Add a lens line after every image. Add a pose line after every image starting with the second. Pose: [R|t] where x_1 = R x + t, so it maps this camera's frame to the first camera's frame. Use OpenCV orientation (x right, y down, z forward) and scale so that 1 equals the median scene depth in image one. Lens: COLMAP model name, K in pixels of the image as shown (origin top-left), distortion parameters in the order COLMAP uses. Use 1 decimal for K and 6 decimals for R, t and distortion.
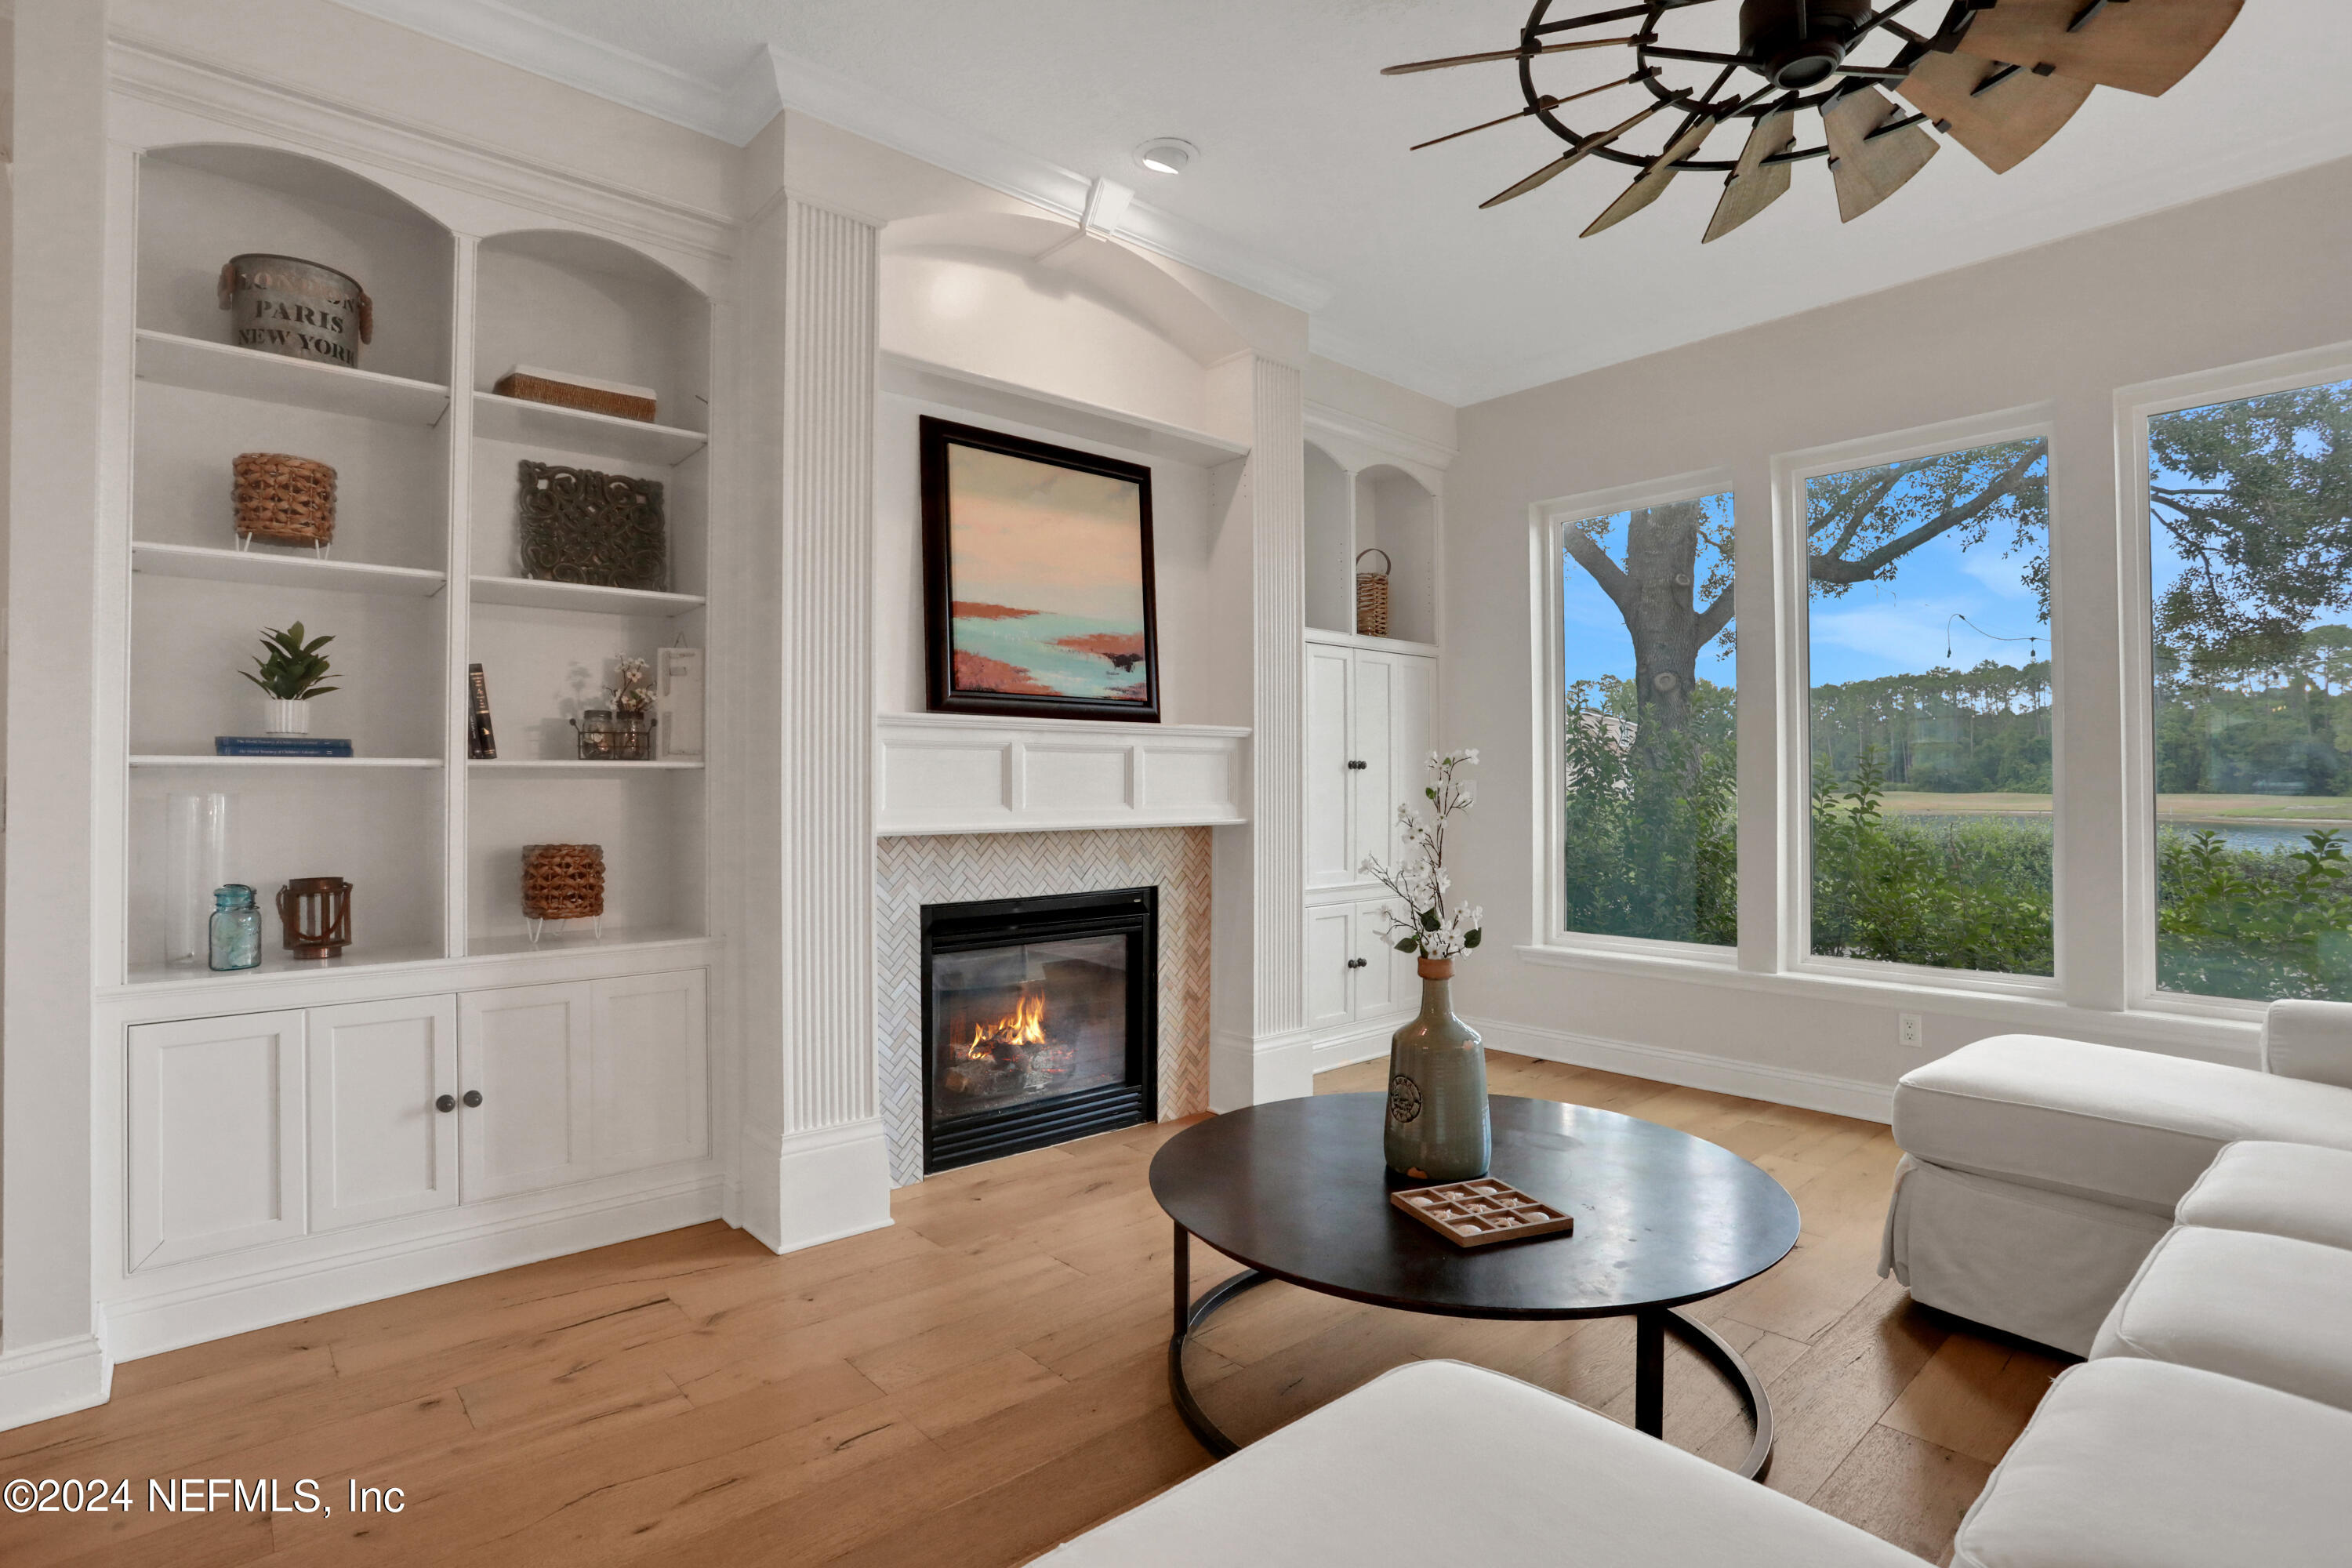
lens RADIAL K [[1146.3, 0, 1156.2], [0, 1146.3, 769.8], [0, 0, 1]] dist [-0.052721, 0.015808]
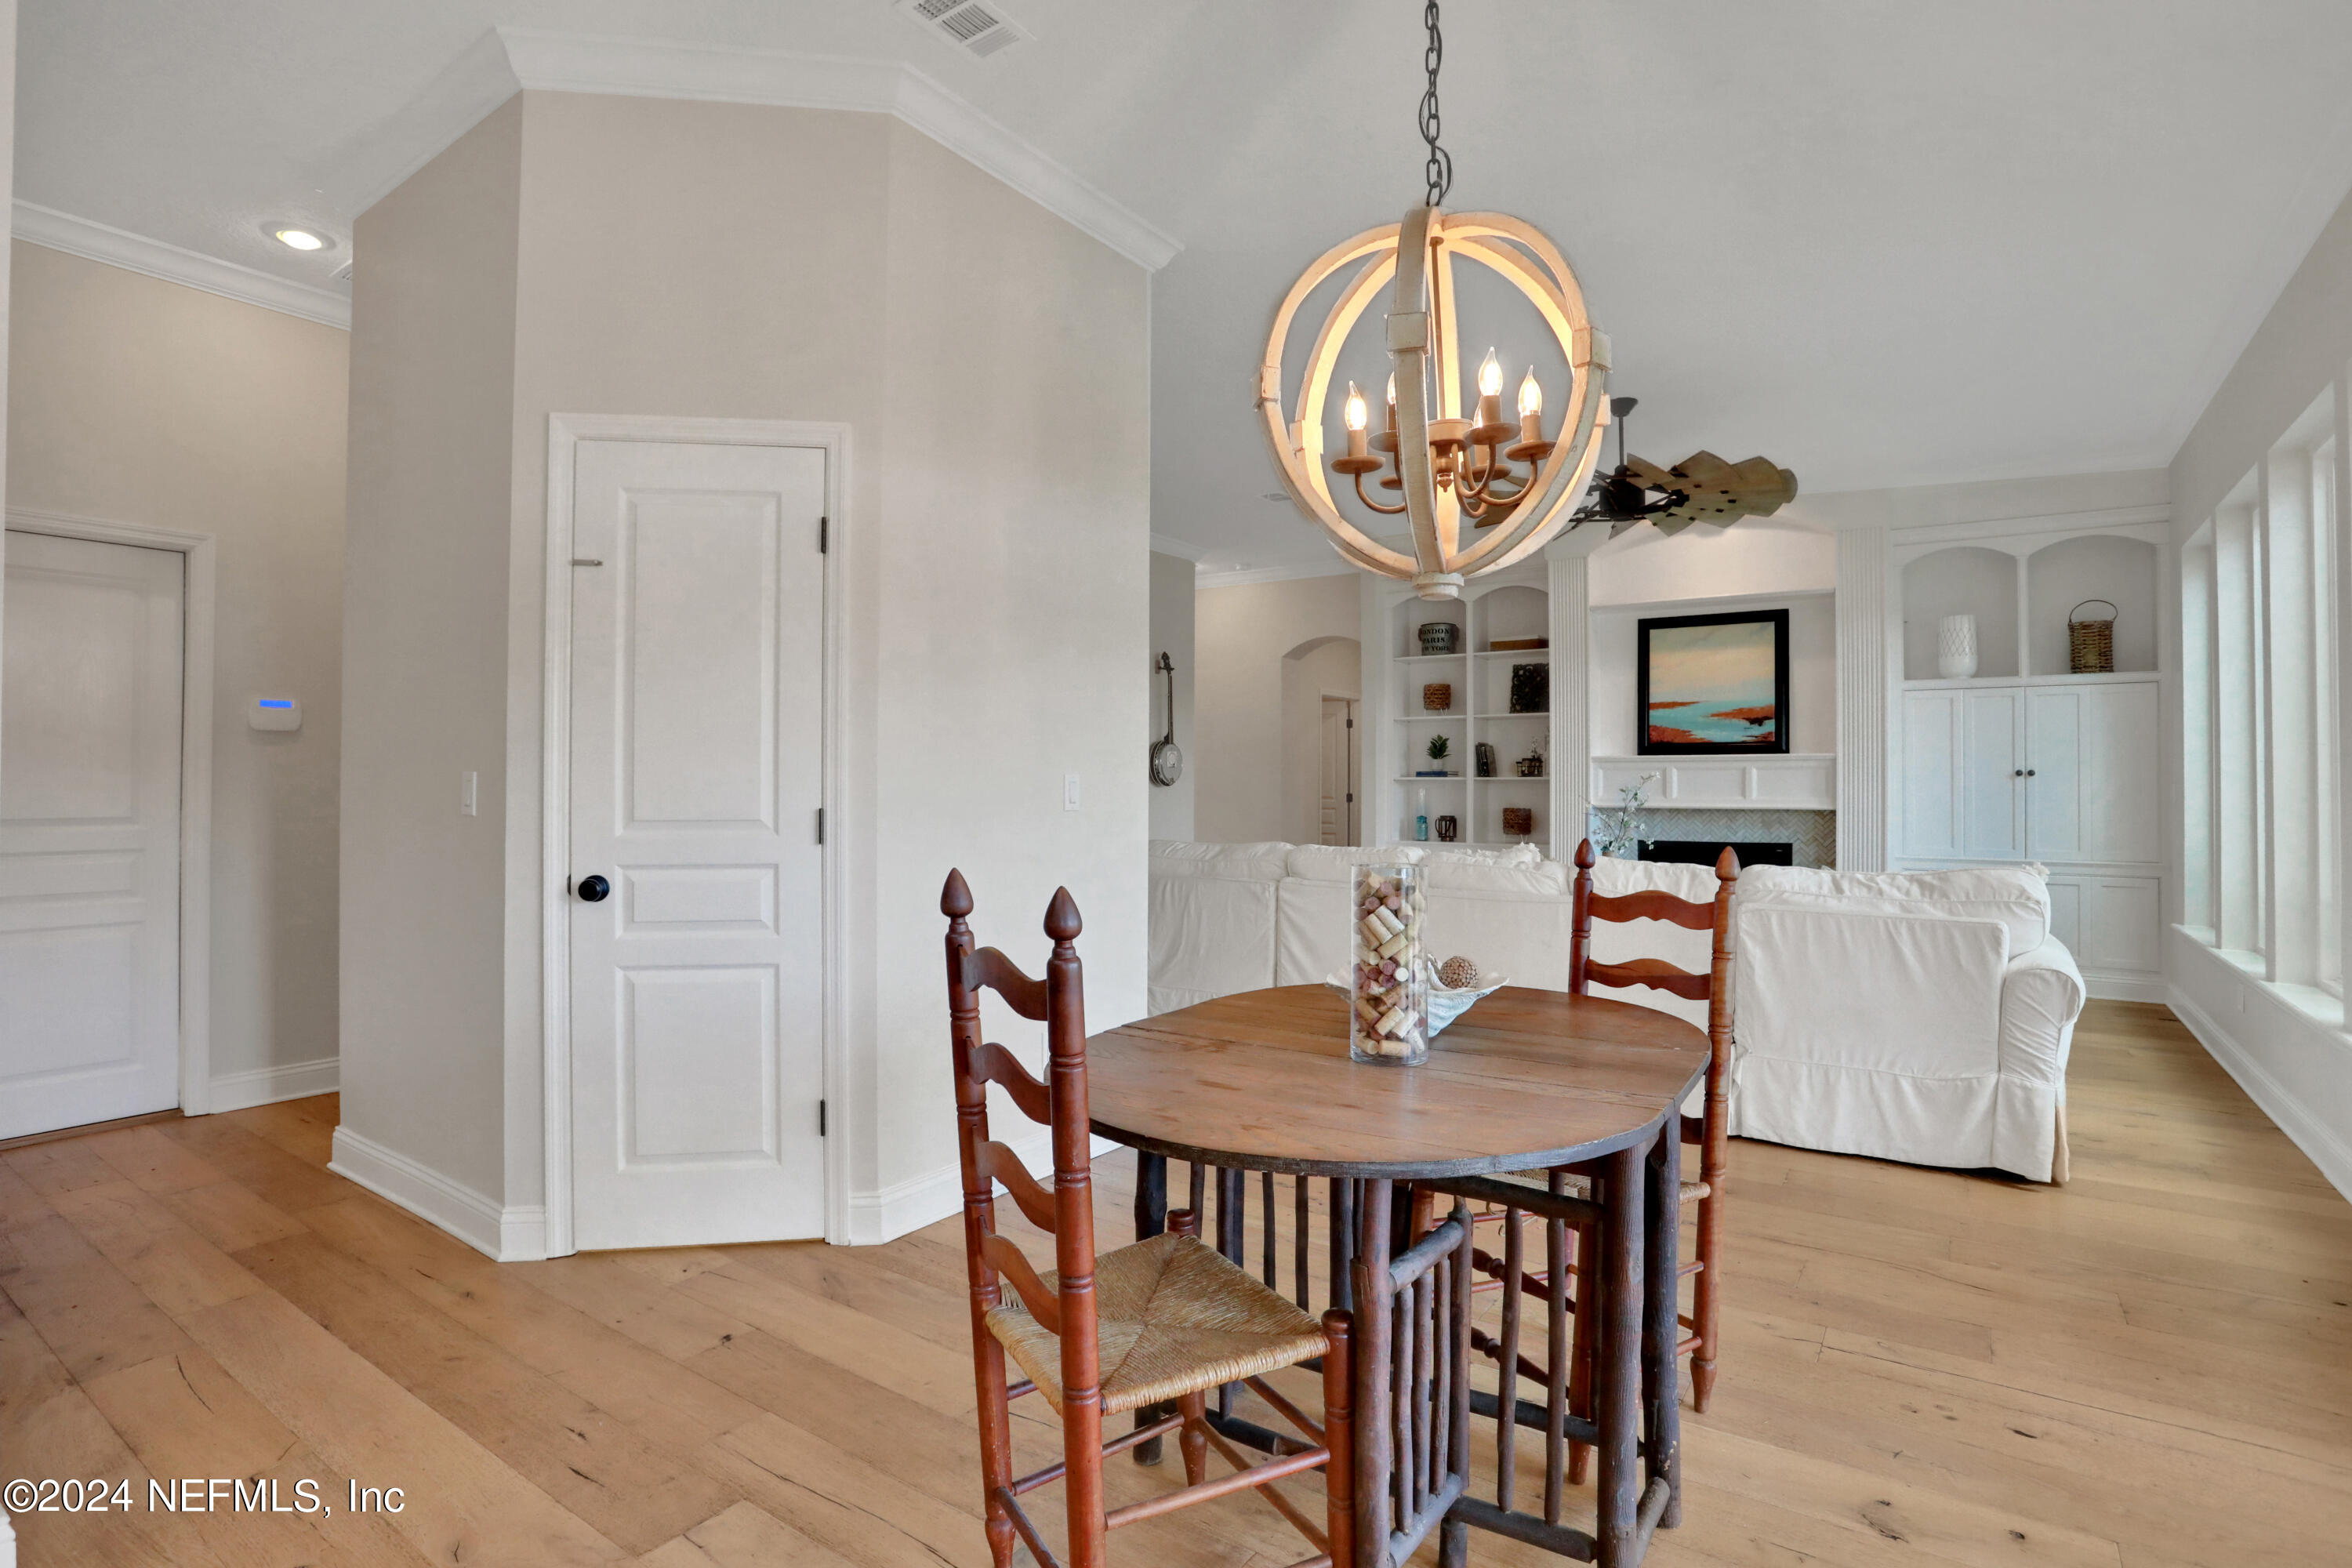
lens RADIAL K [[1146.3, 0, 1188.8], [0, 1146.3, 772.2], [0, 0, 1]] dist [-0.052721, 0.015808]
pose [[0.254253, -0.008441, -0.967101, 1.696909], [0.011051, 0.999922, -0.005822, -0.011375], [0.967075, -0.009207, 0.254326, -0.409343]]
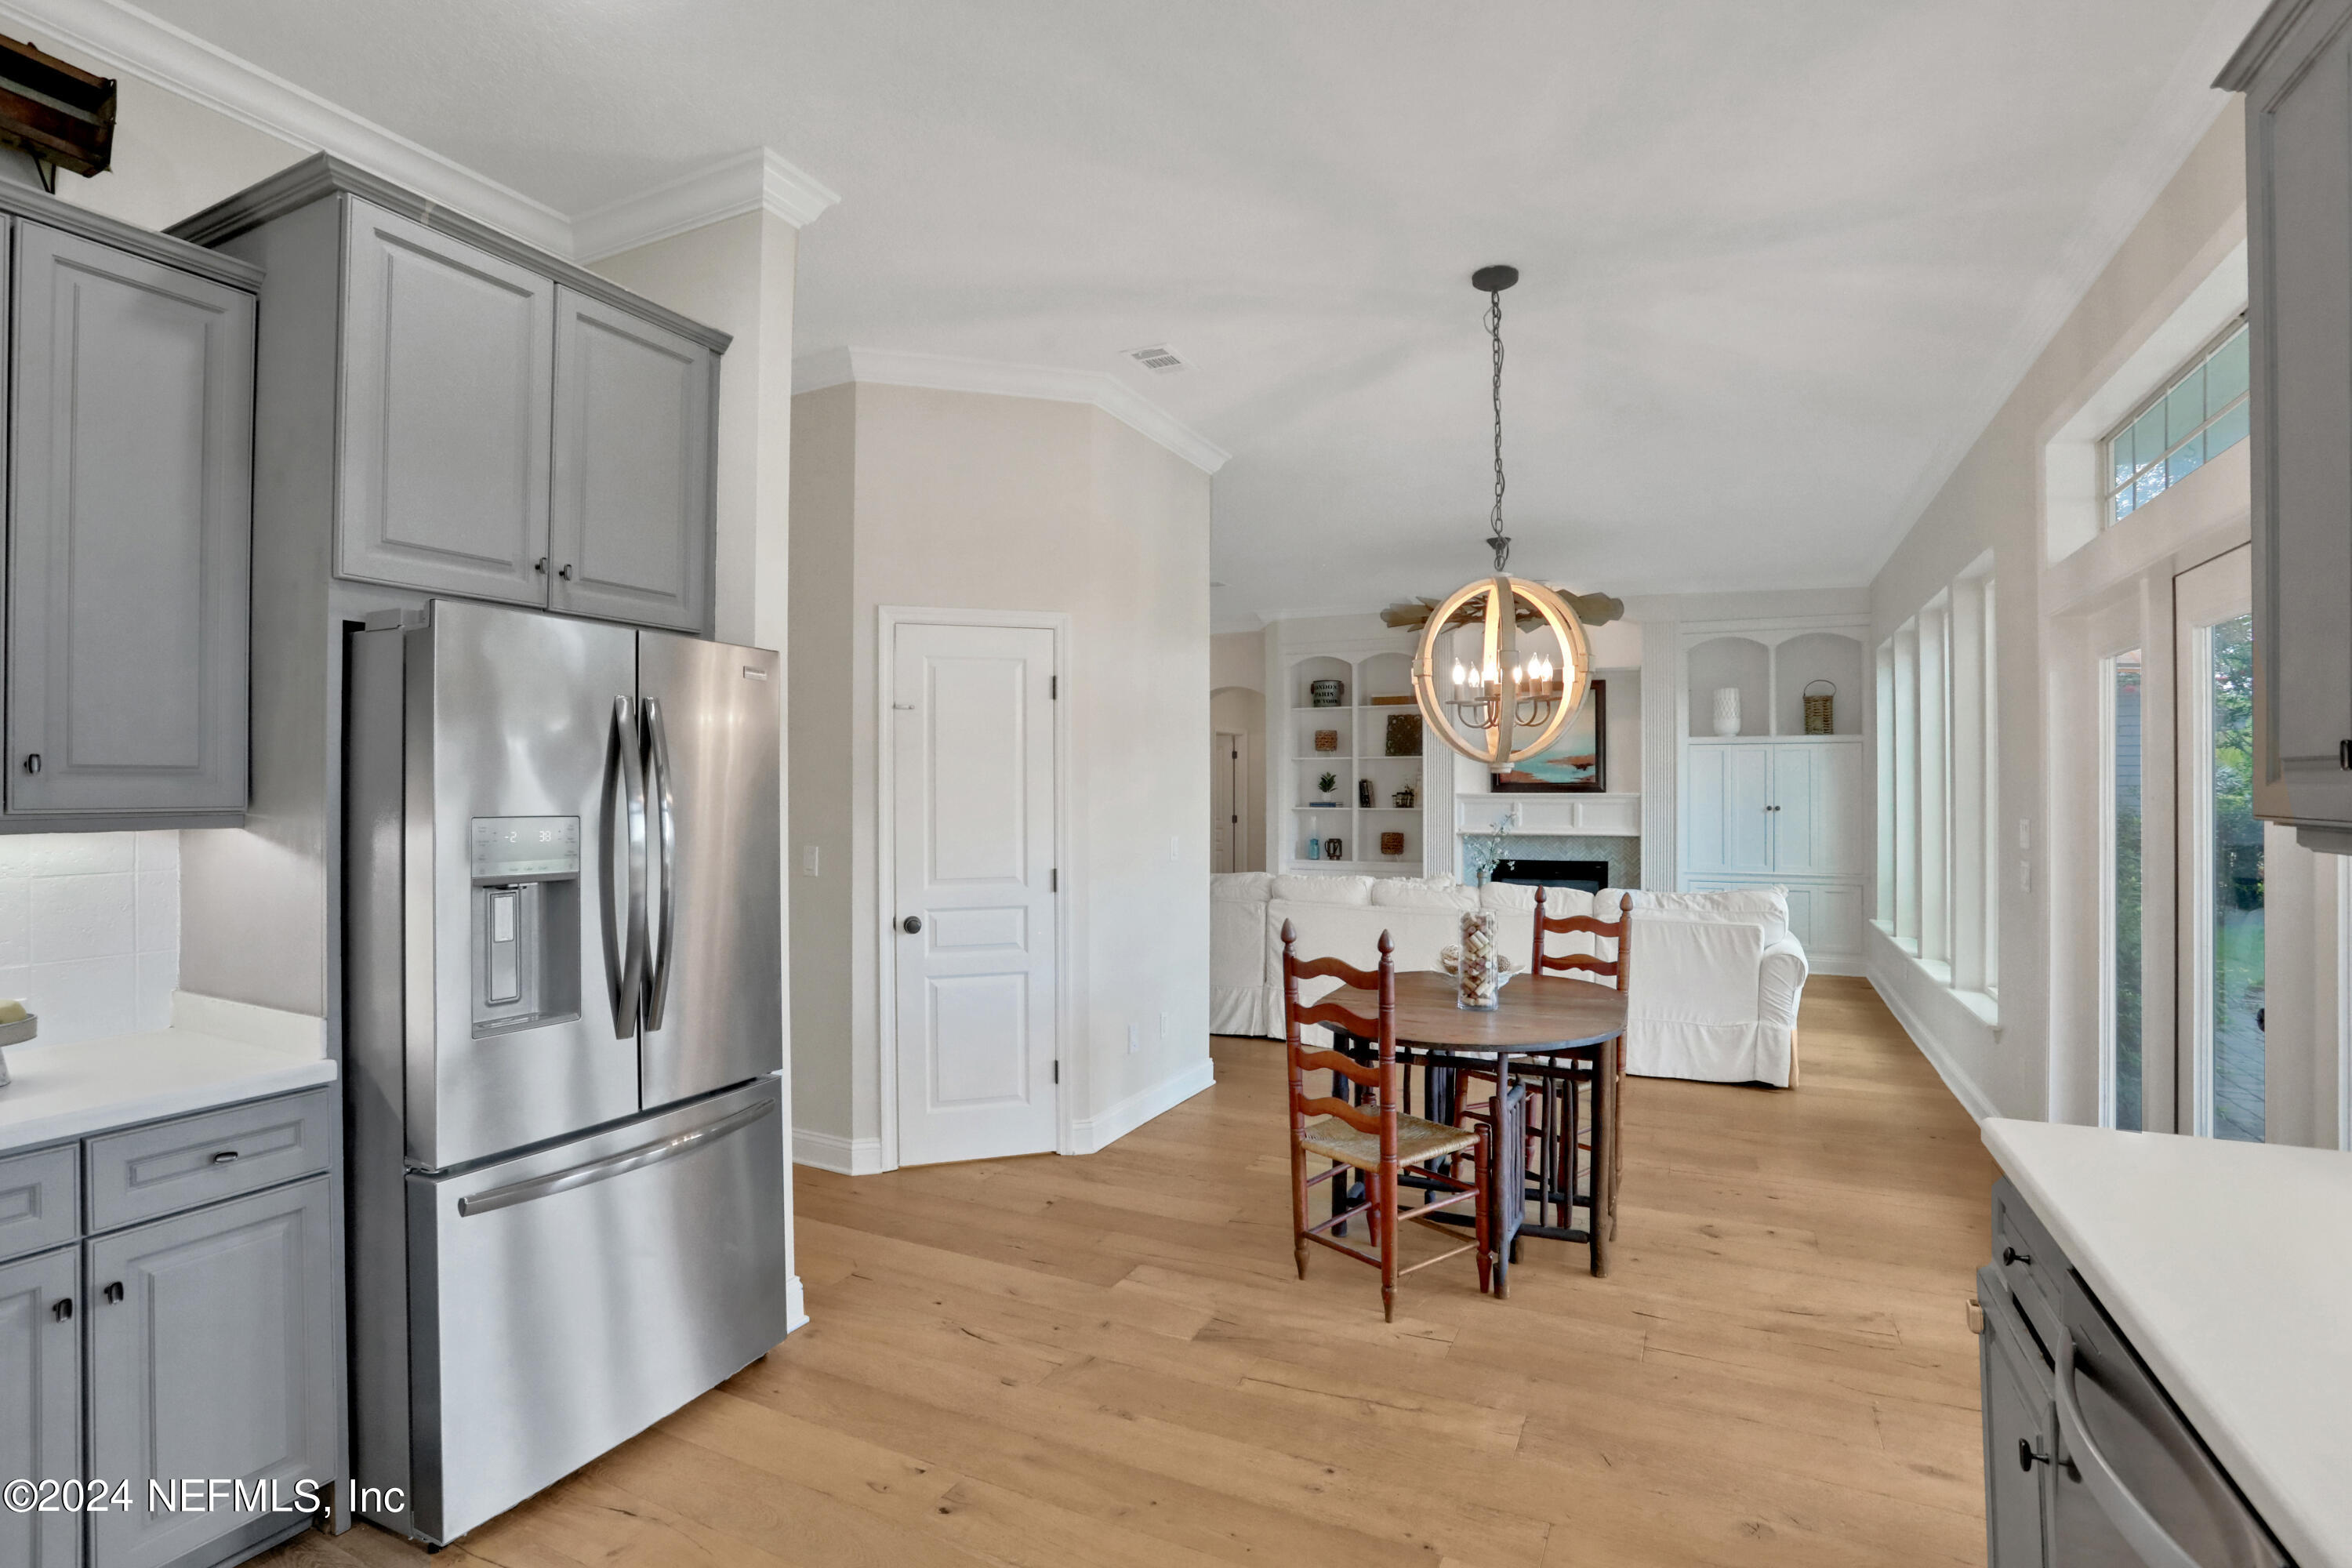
lens RADIAL K [[1146.3, 0, 1175.9], [0, 1146.3, 780.0], [0, 0, 1]] dist [-0.052721, 0.015808]
pose [[0.402564, -0.003768, -0.915384, 2.032132], [0.011946, 0.999928, 0.001137, -0.088964], [0.915314, -0.011393, 0.402580, -0.834460]]
